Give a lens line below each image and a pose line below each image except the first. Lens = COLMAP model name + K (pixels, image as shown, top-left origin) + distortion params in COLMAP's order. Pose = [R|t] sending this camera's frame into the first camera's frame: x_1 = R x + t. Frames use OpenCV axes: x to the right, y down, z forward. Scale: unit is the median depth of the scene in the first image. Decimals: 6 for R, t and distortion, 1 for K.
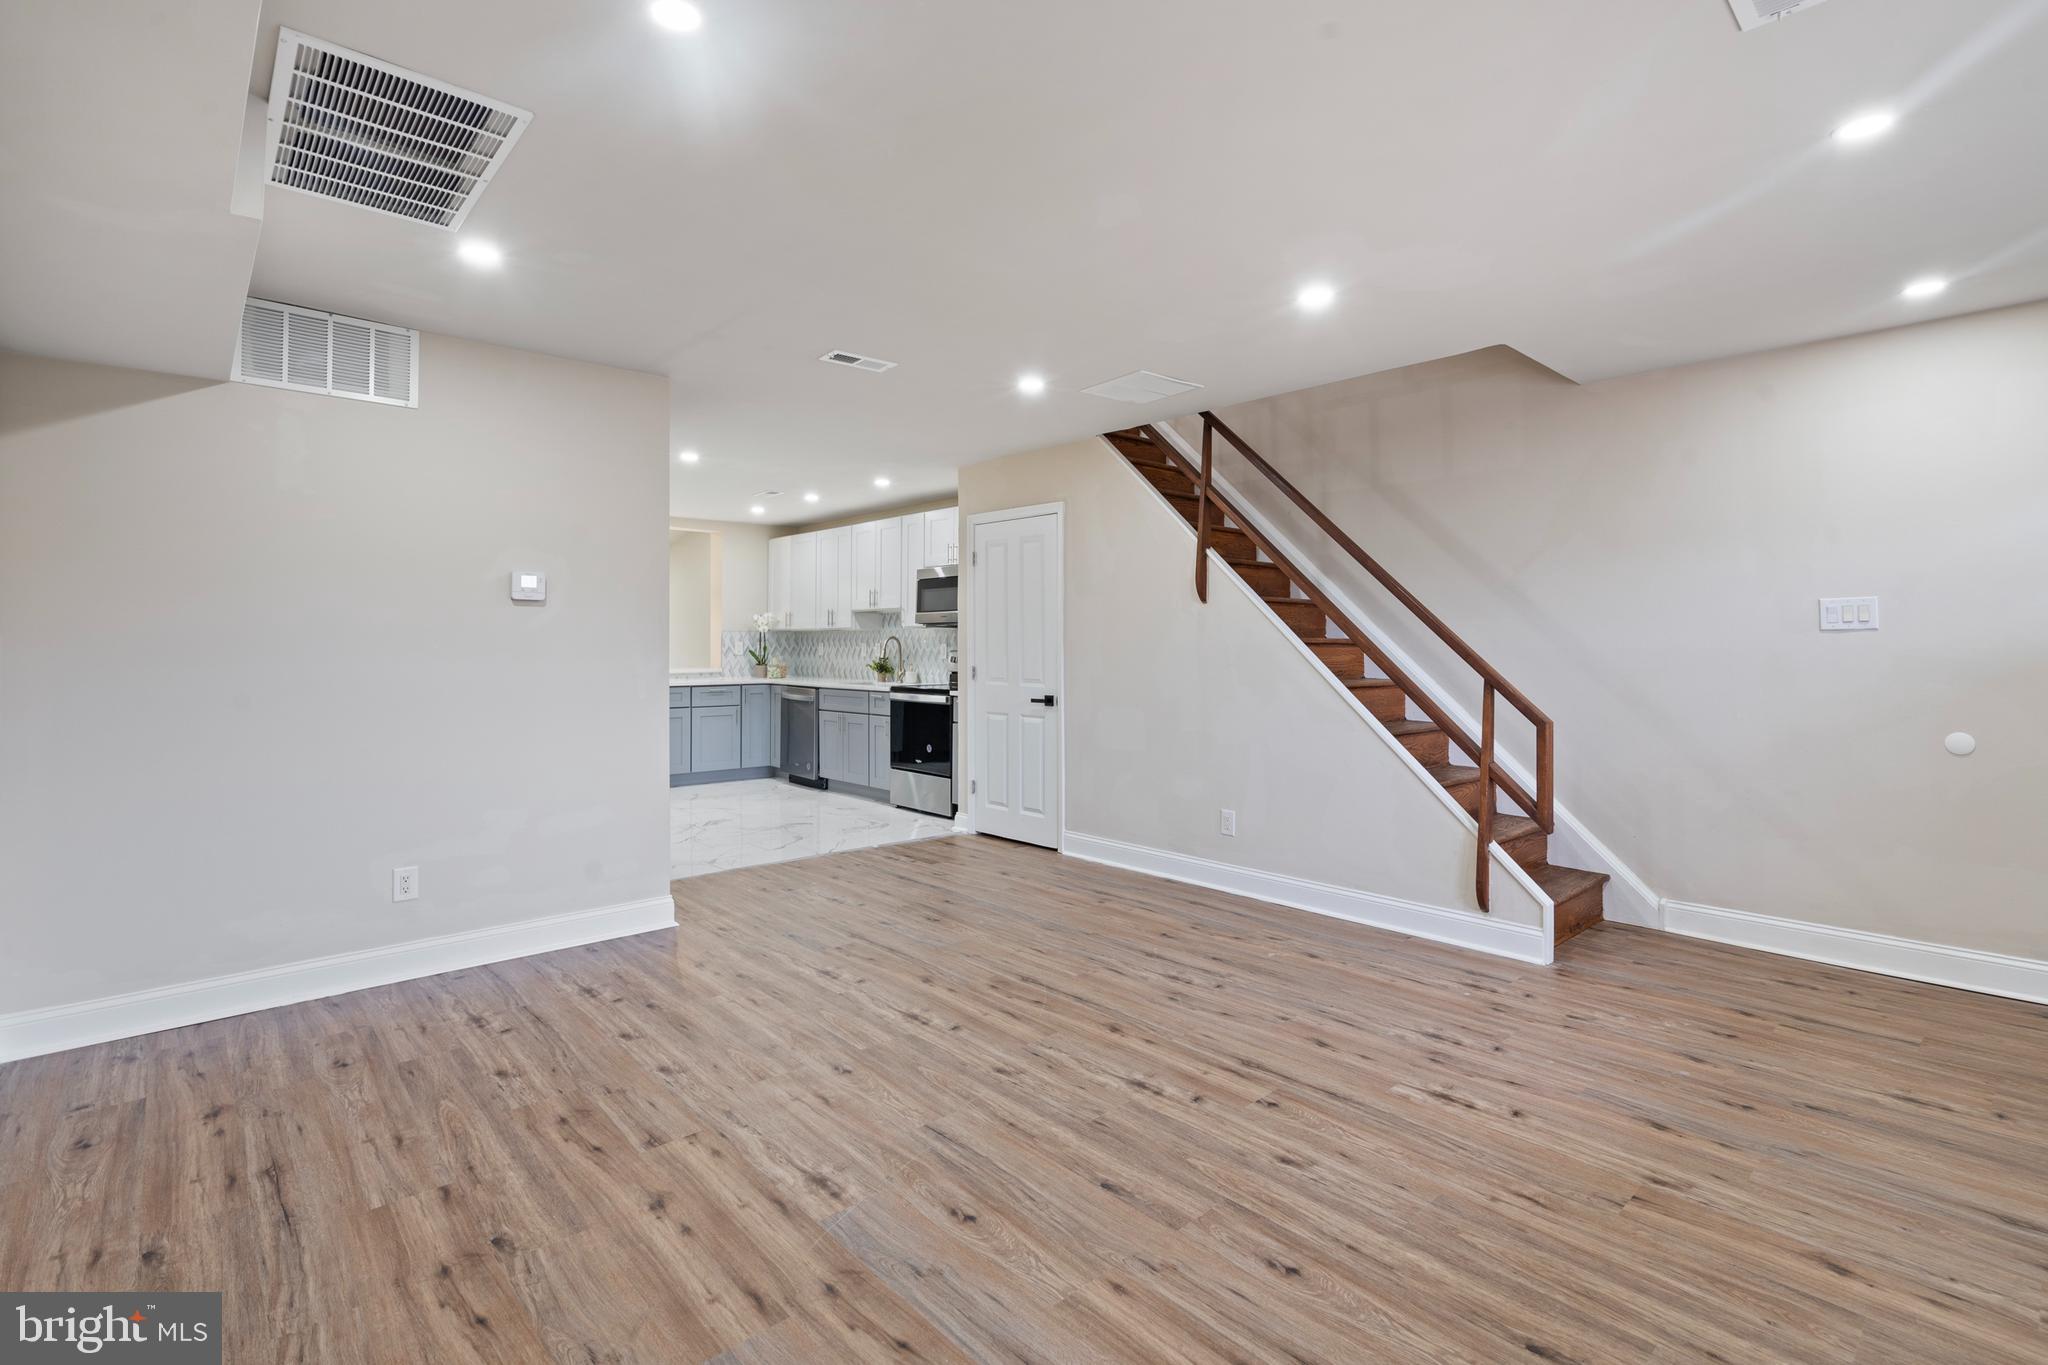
lens RADIAL K [[950.5, 0, 1022.2], [0, 950.5, 637.3], [0, 0, 1]] dist [-0.002085, 0.001170]
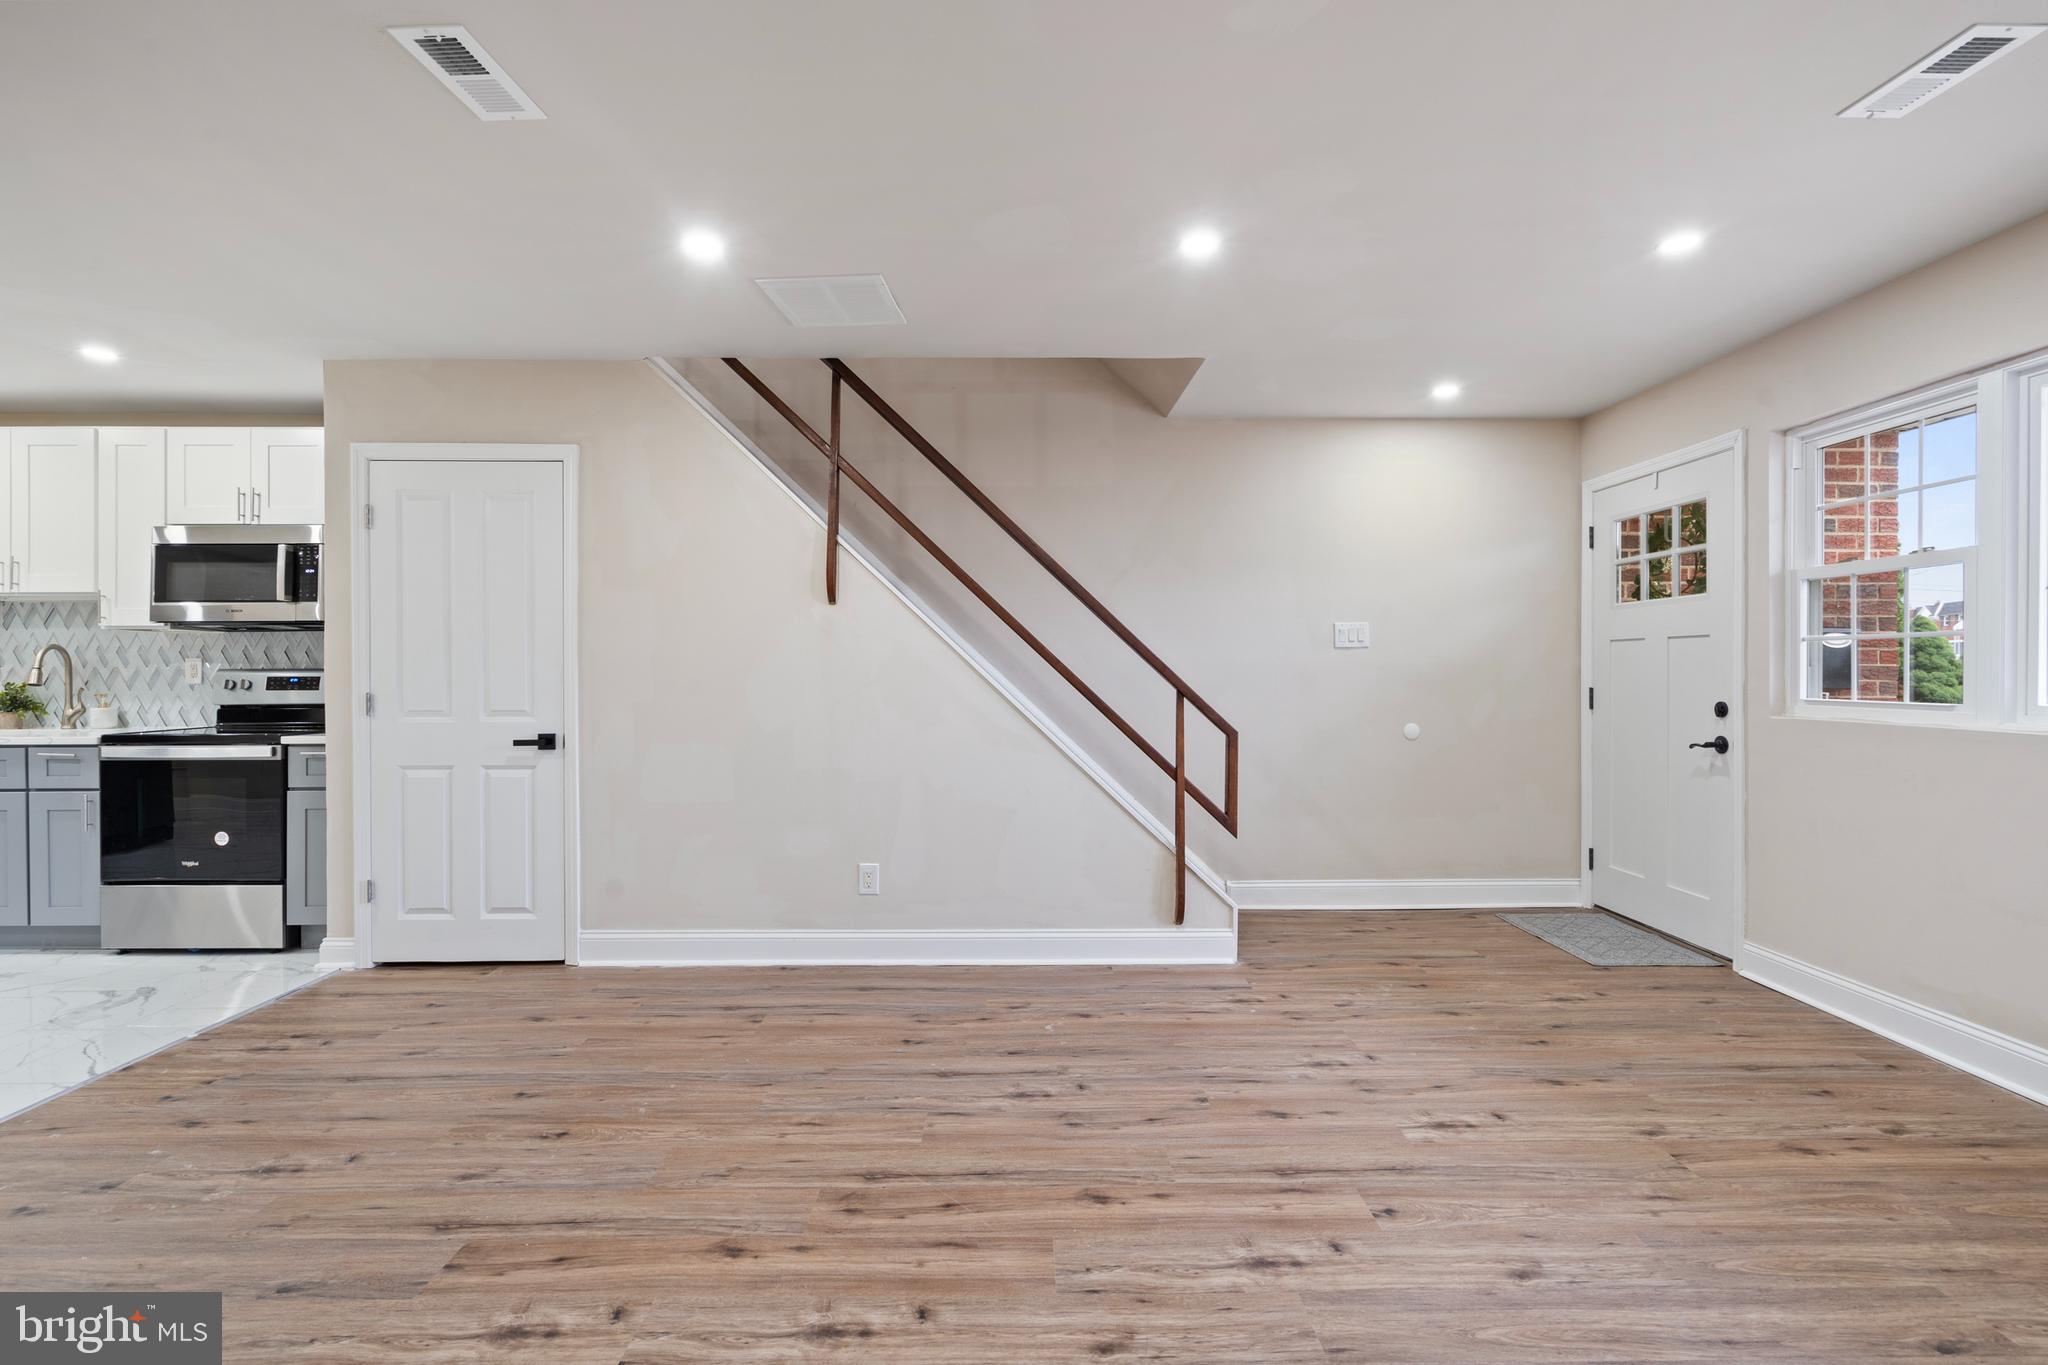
lens RADIAL K [[941.0, 0, 1023.0], [0, 941.0, 675.3], [0, 0, 1]] dist [-0.000577, 0.000870]
pose [[0.663186, -0.006082, 0.748430, -0.456581], [-0.005155, 0.999906, 0.012694, 0.018582], [-0.748437, -0.012277, 0.663092, 0.587596]]
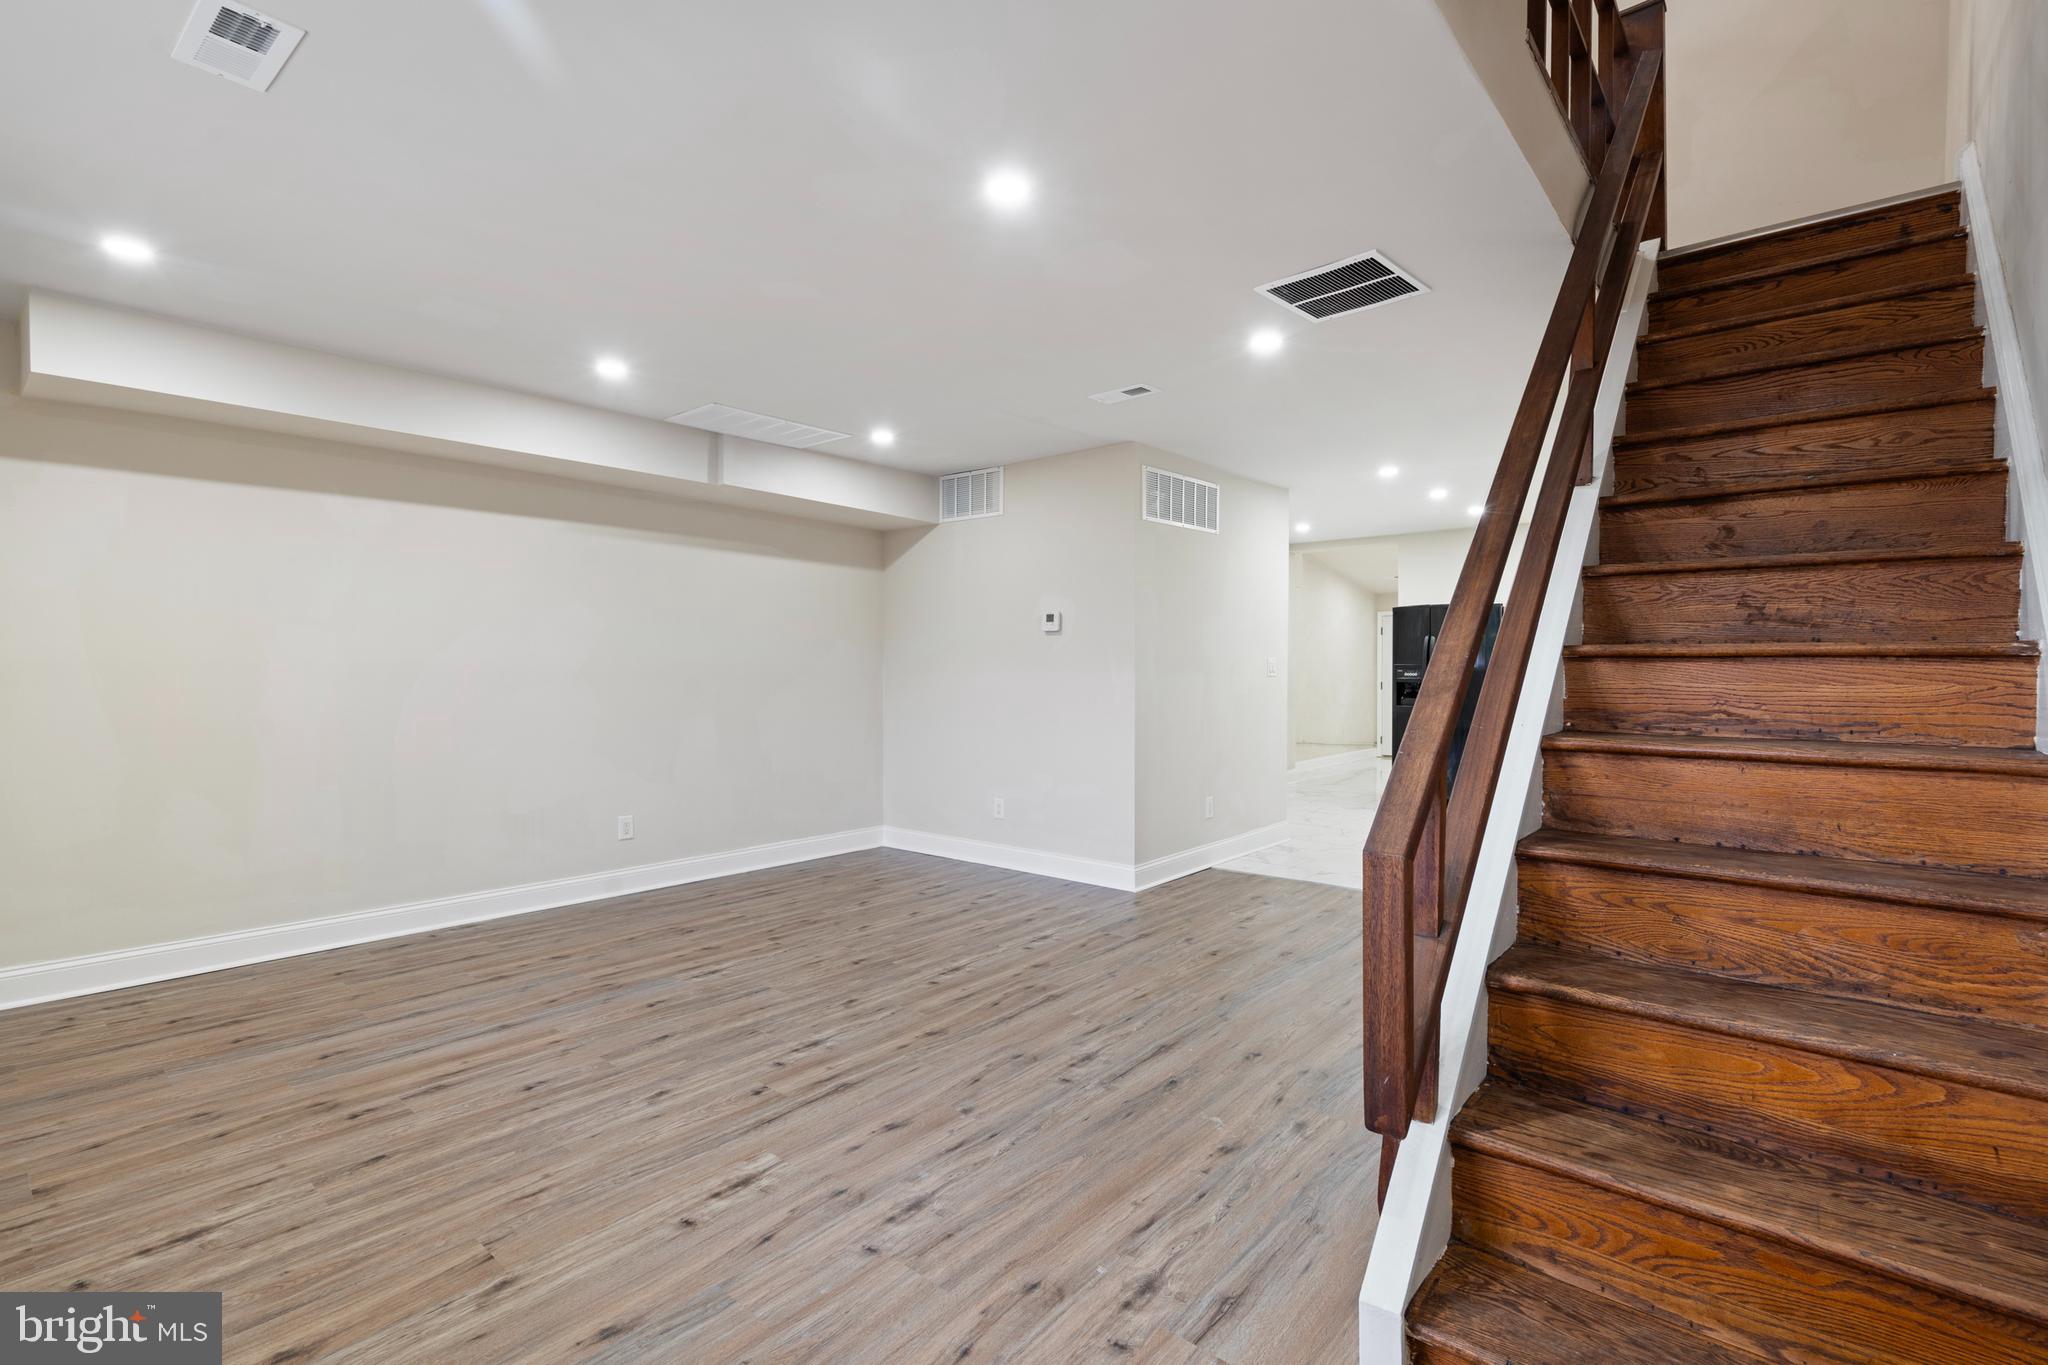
lens RADIAL K [[936.1, 0, 1023.6], [0, 936.1, 687.3], [0, 0, 1]] dist [-0.003186, 0.000648]
pose [[0.132622, 0.023777, -0.990882, 1.106825], [0.008145, 0.999652, 0.025078, 0.012654], [0.991133, -0.011397, 0.132382, 0.968355]]
